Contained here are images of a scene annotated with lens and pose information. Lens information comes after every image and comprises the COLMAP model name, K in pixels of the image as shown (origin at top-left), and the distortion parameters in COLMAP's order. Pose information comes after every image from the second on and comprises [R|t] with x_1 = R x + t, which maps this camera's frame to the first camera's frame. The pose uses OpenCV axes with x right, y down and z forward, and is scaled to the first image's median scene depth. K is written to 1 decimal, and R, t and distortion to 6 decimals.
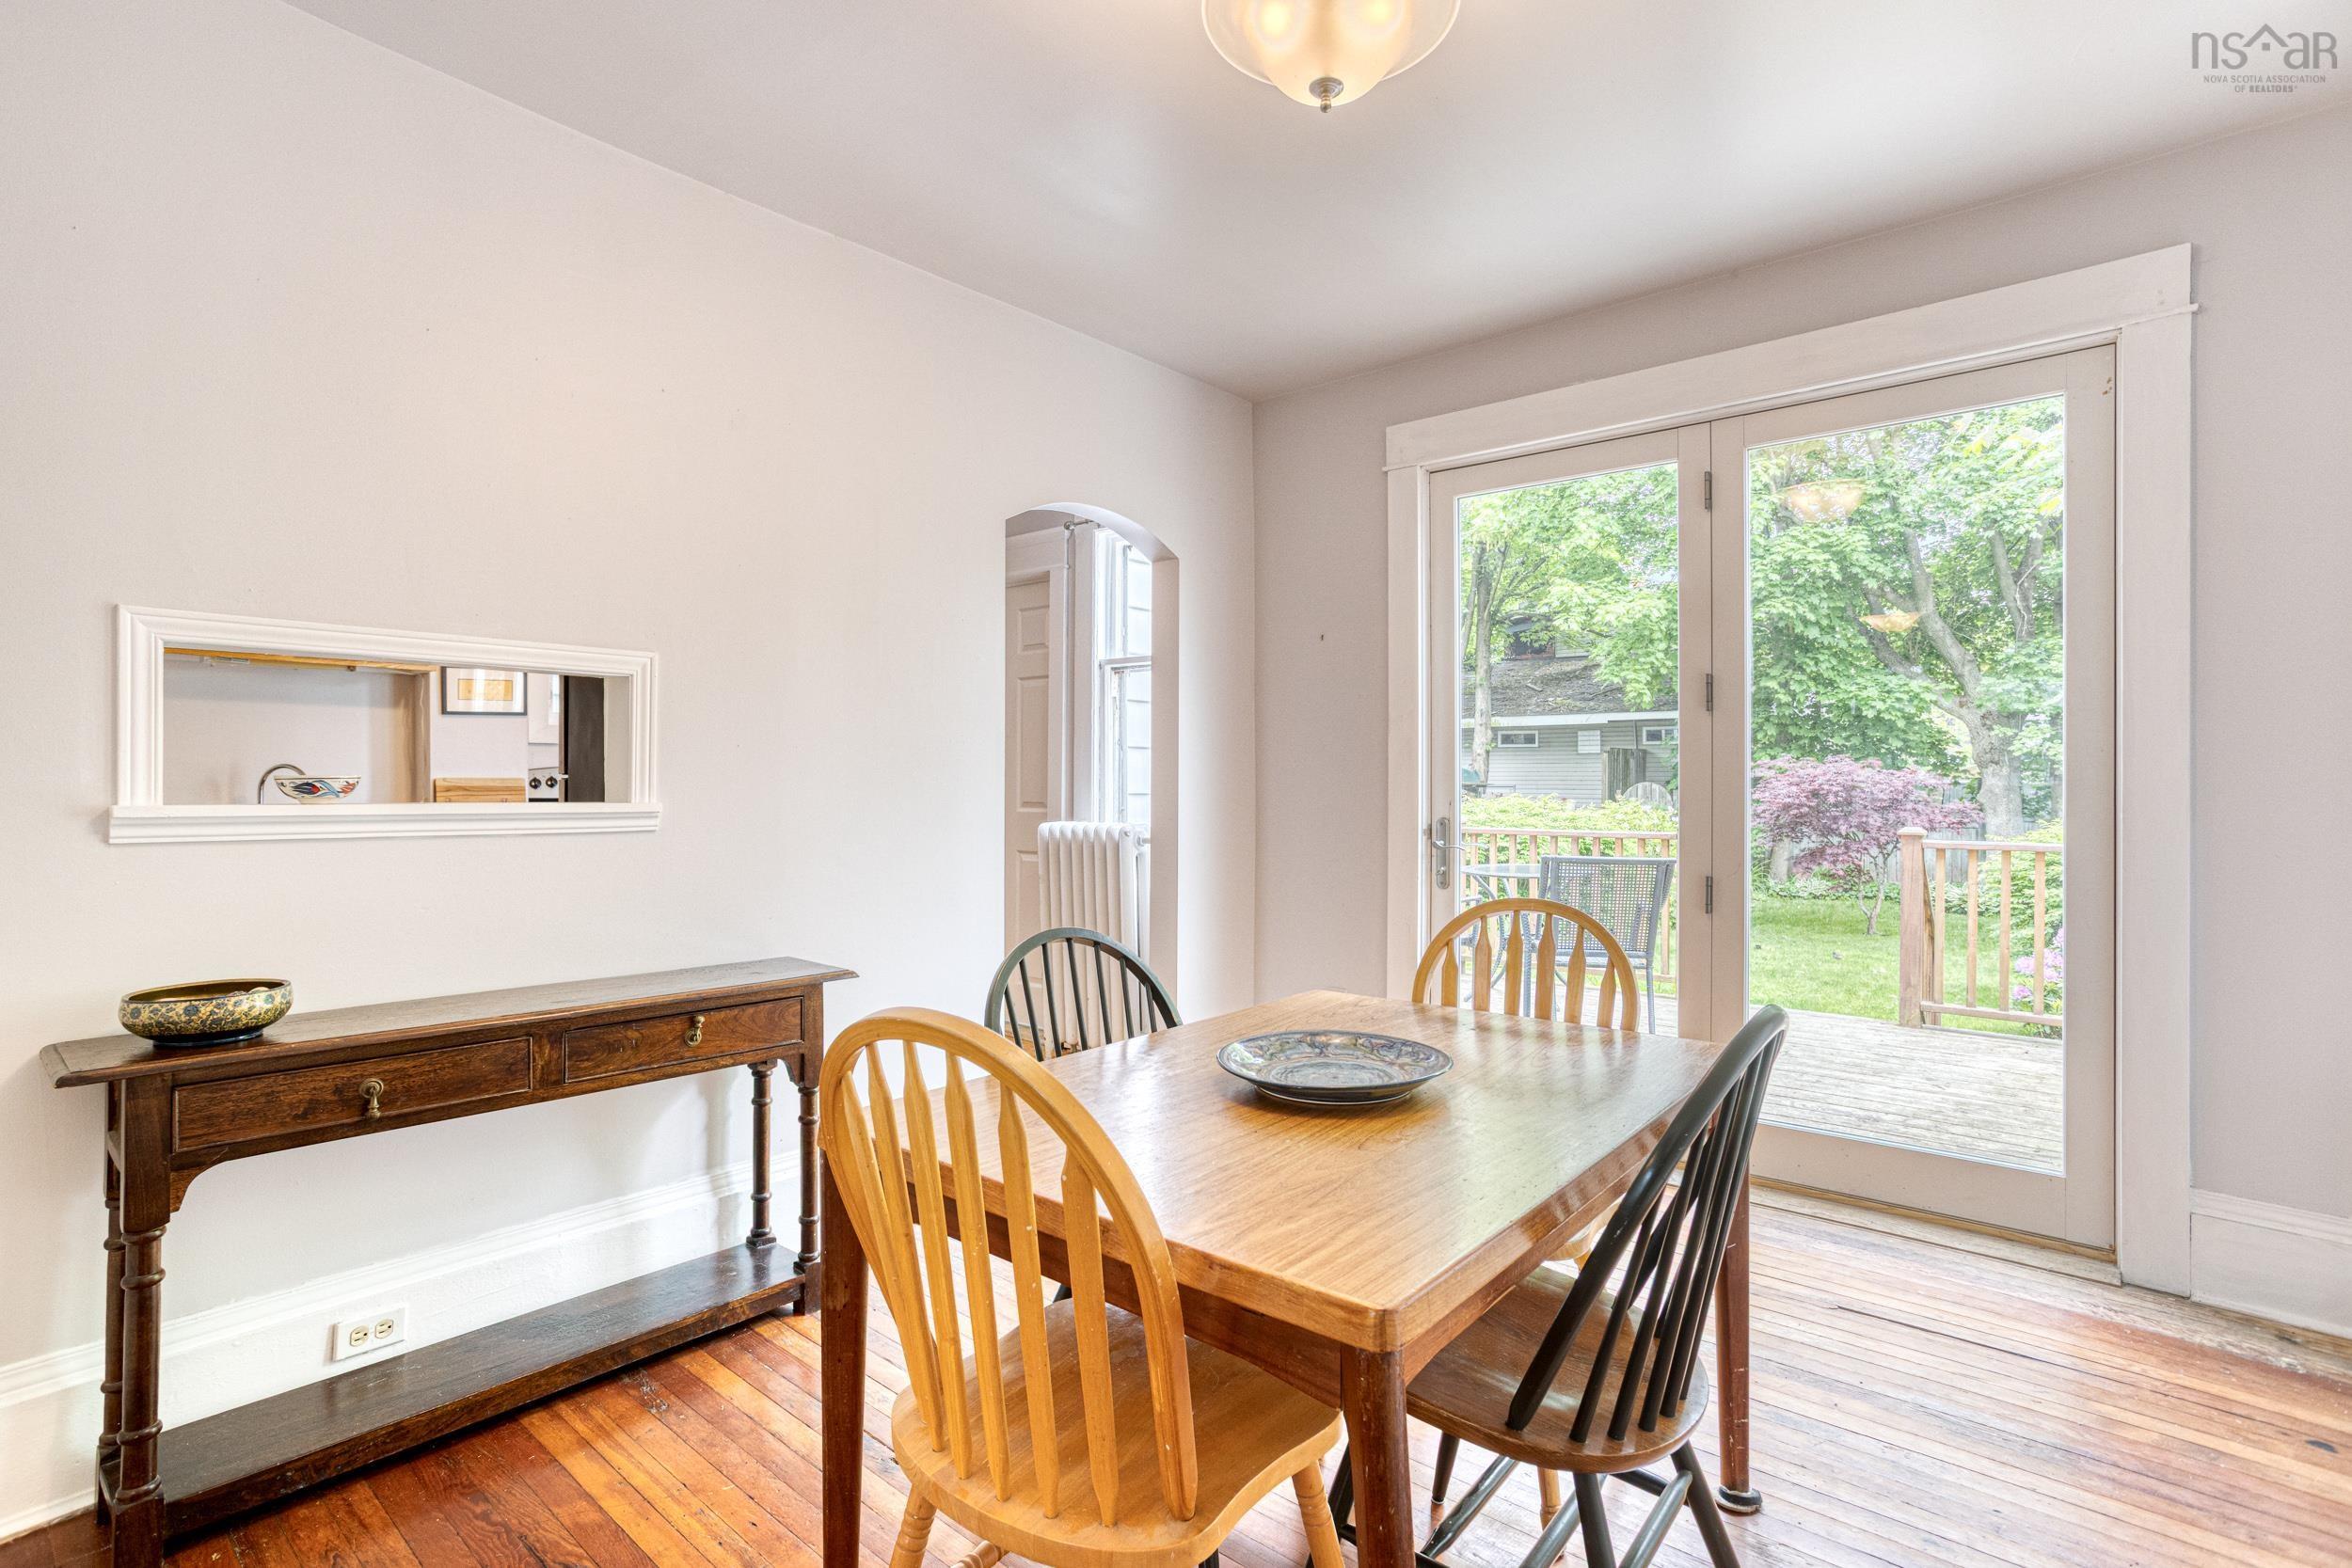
lens RADIAL K [[1124.8, 0, 1160.8], [0, 1124.8, 776.7], [0, 0, 1]] dist [-0.046660, 0.031434]
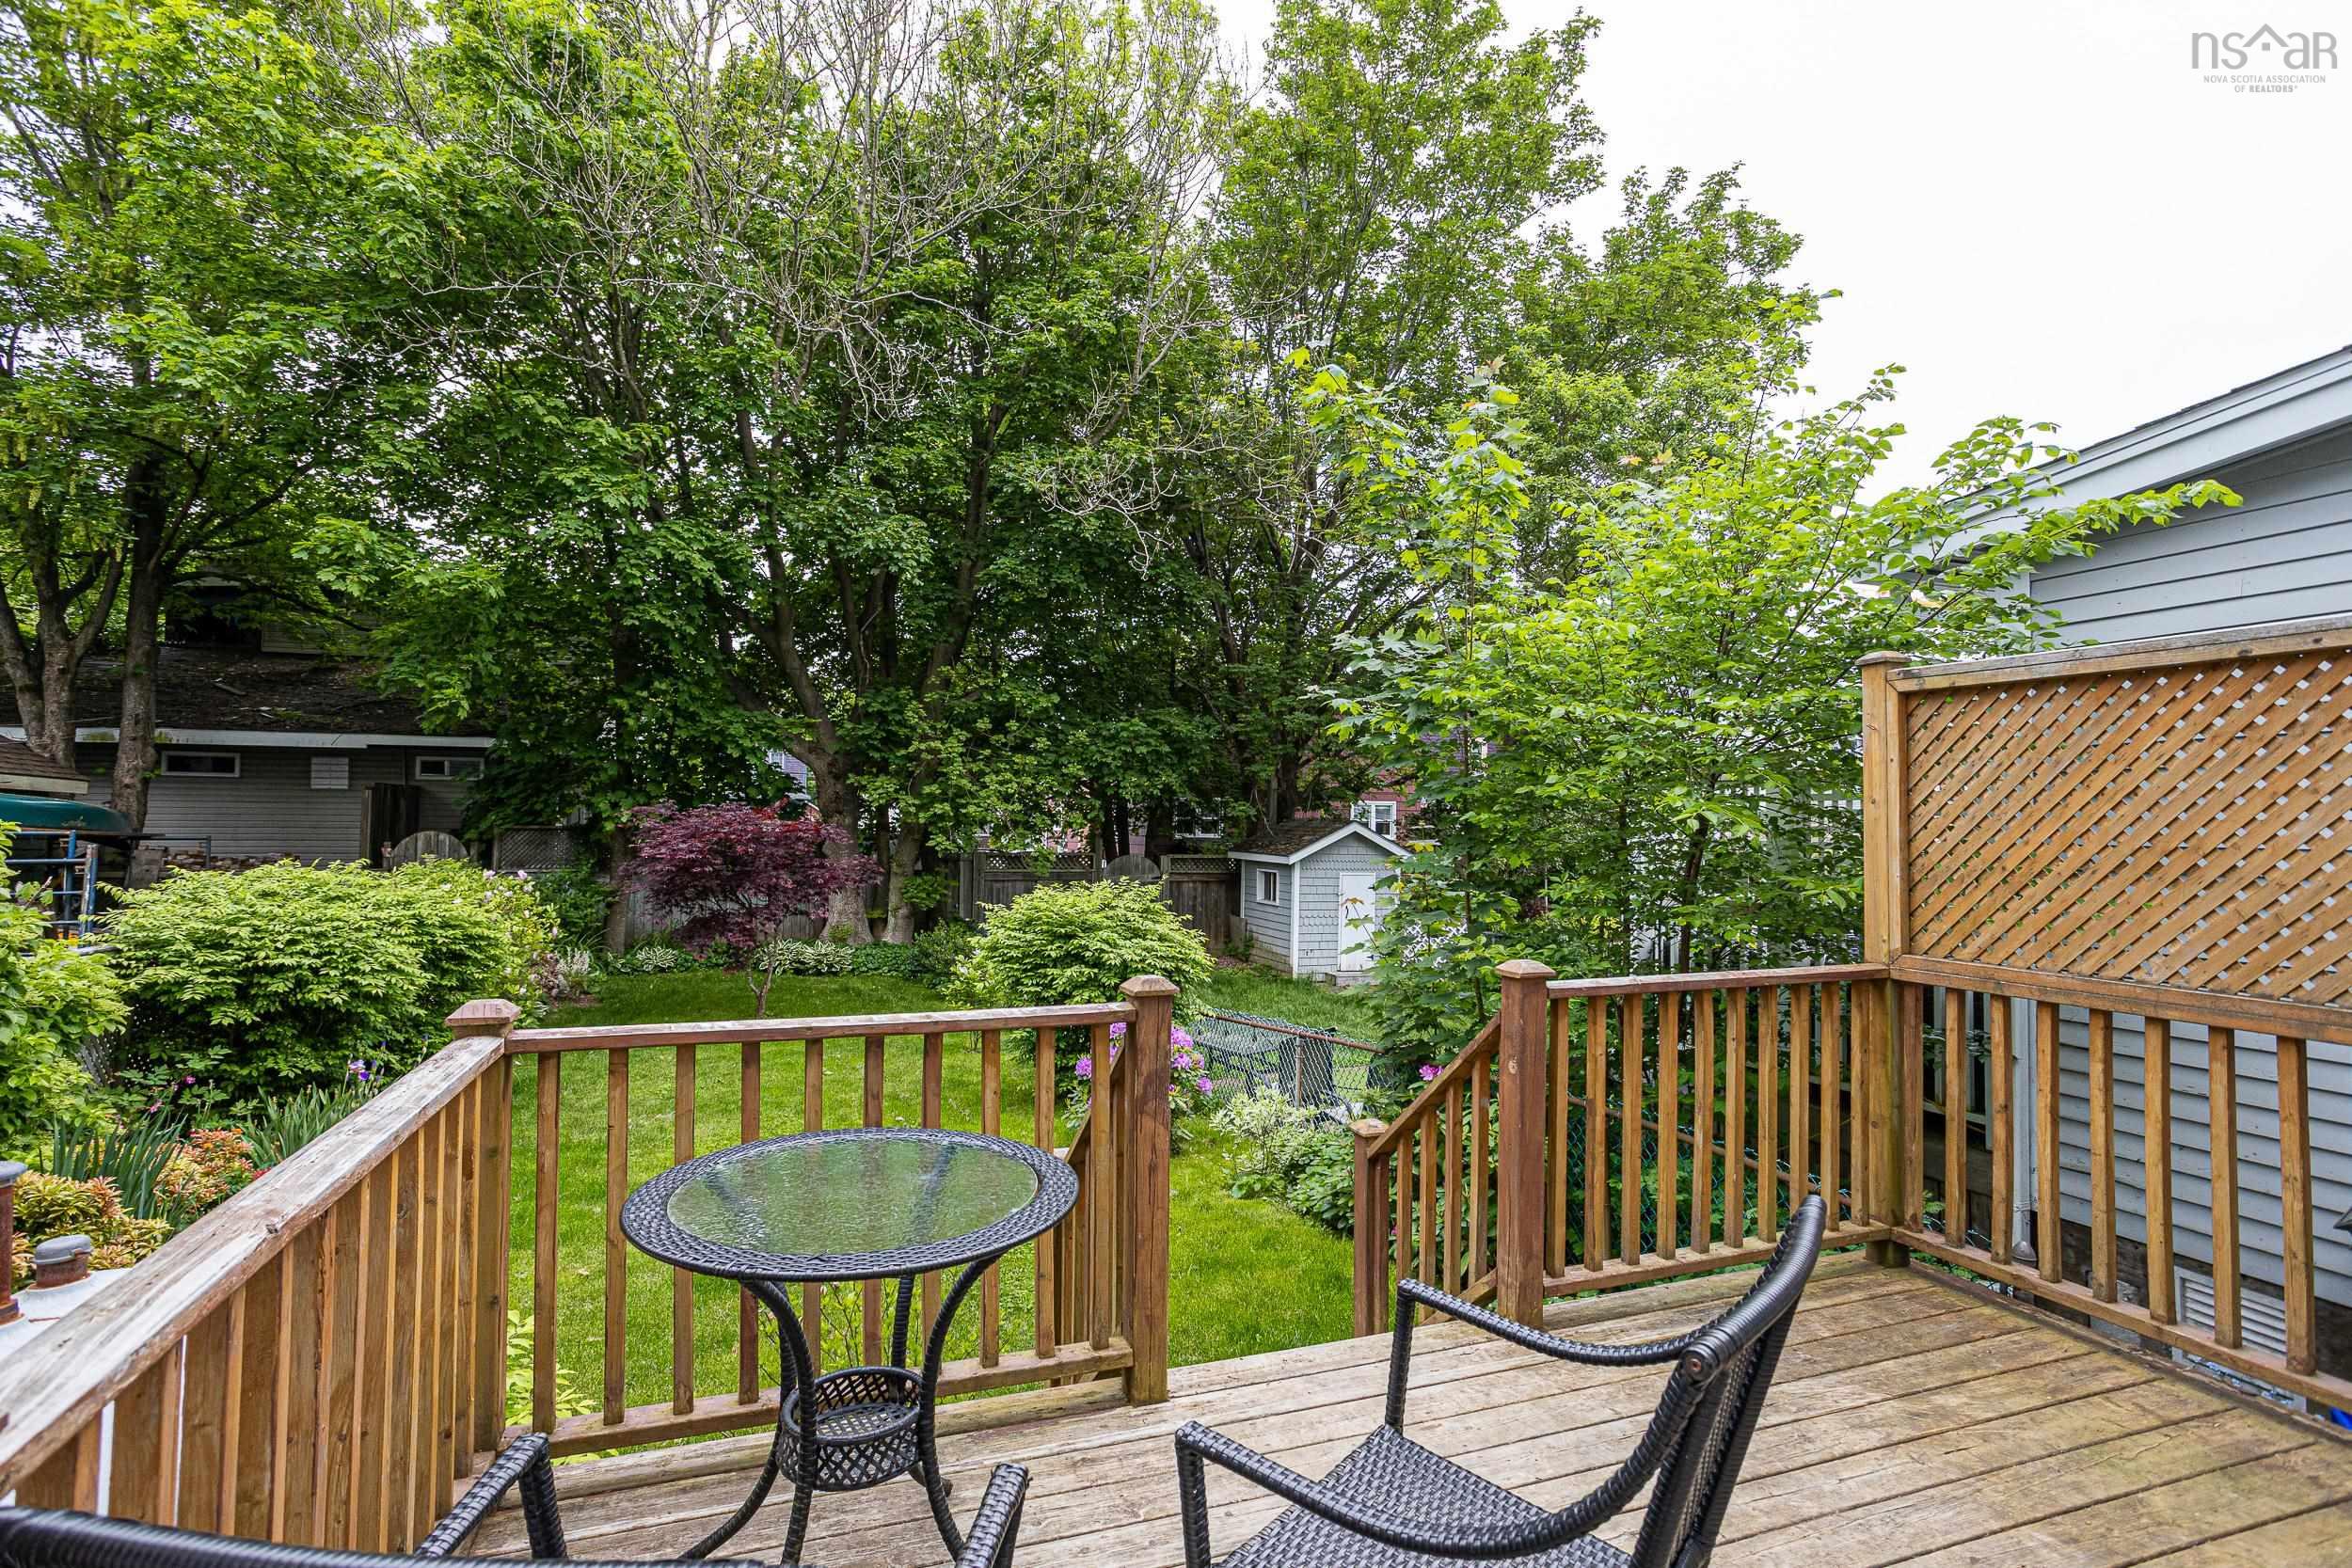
lens RADIAL K [[1146.6, 0, 1177.7], [0, 1146.6, 764.6], [0, 0, 1]] dist [-0.047437, 0.025957]
pose [[0.479538, 0.045644, 0.876333, 0.026546], [-0.006695, 0.998808, -0.048360, -0.008616], [-0.877495, 0.017323, 0.479272, 0.289603]]
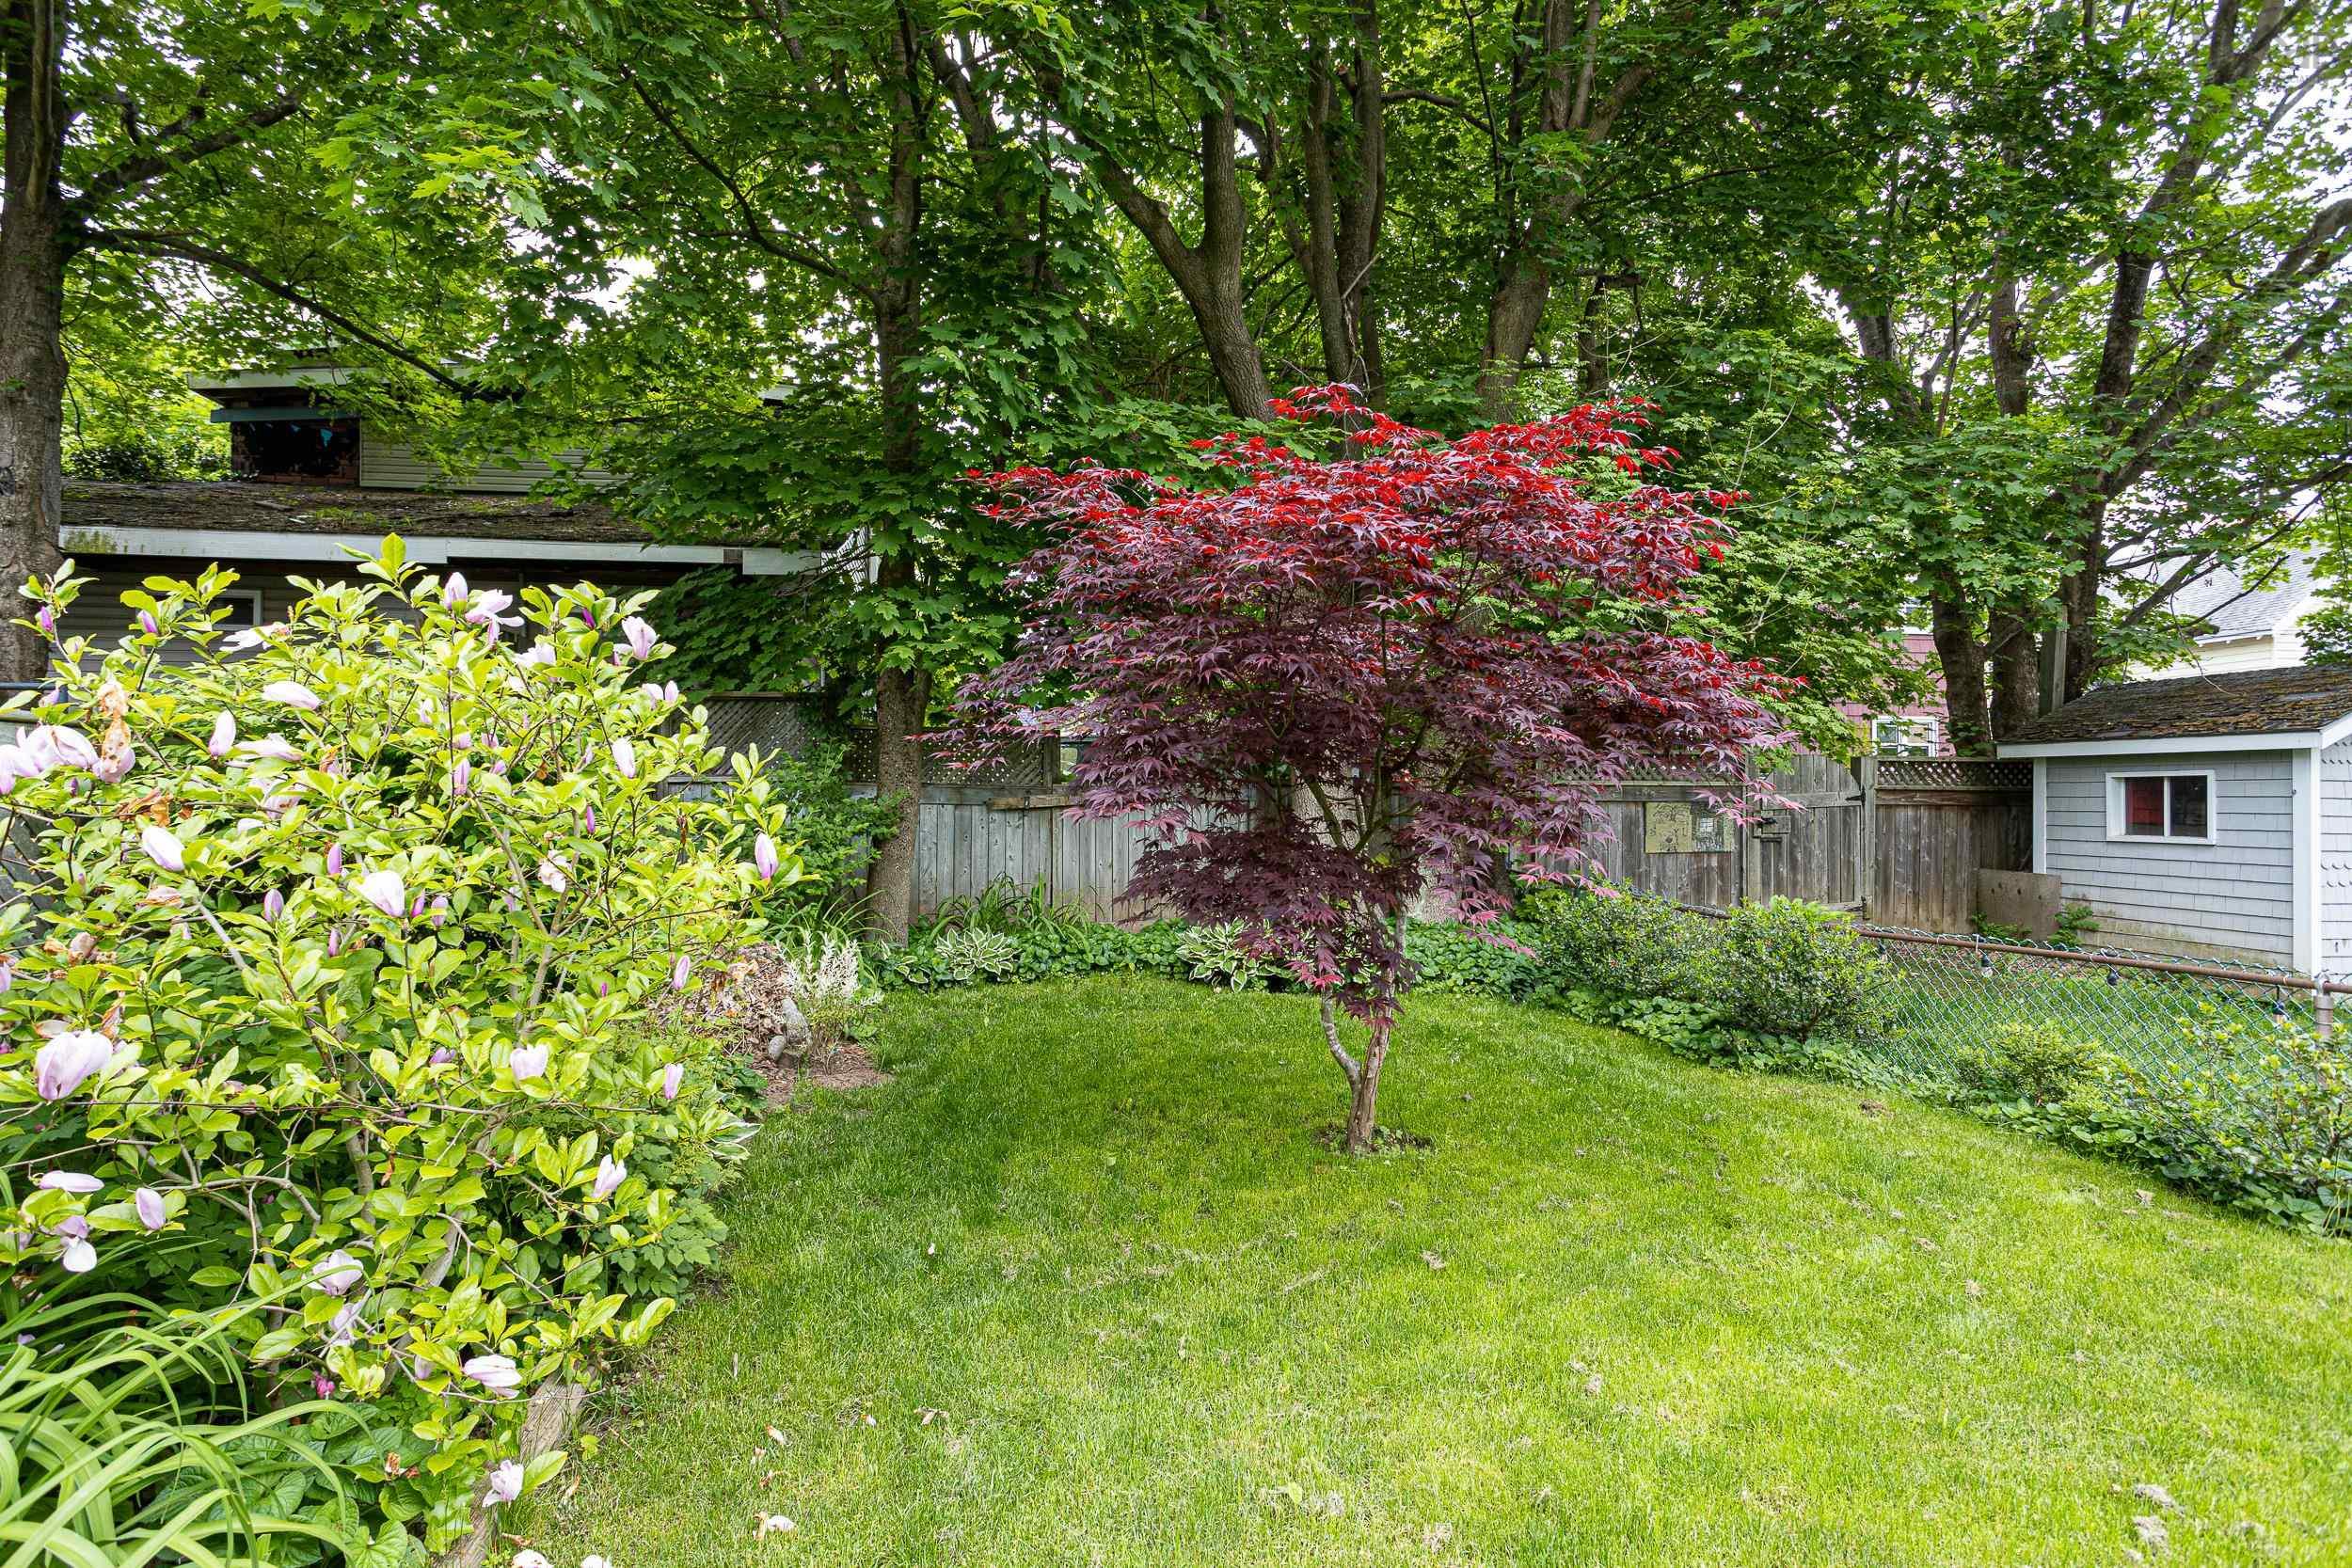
lens RADIAL K [[1124.8, 0, 1160.8], [0, 1124.8, 776.7], [0, 0, 1]] dist [-0.046660, 0.031434]
pose [[0.618962, 0.015737, 0.785263, 0.365222], [0.005764, 0.999681, -0.024578, 0.054299], [-0.785399, 0.019739, 0.618674, 0.816332]]
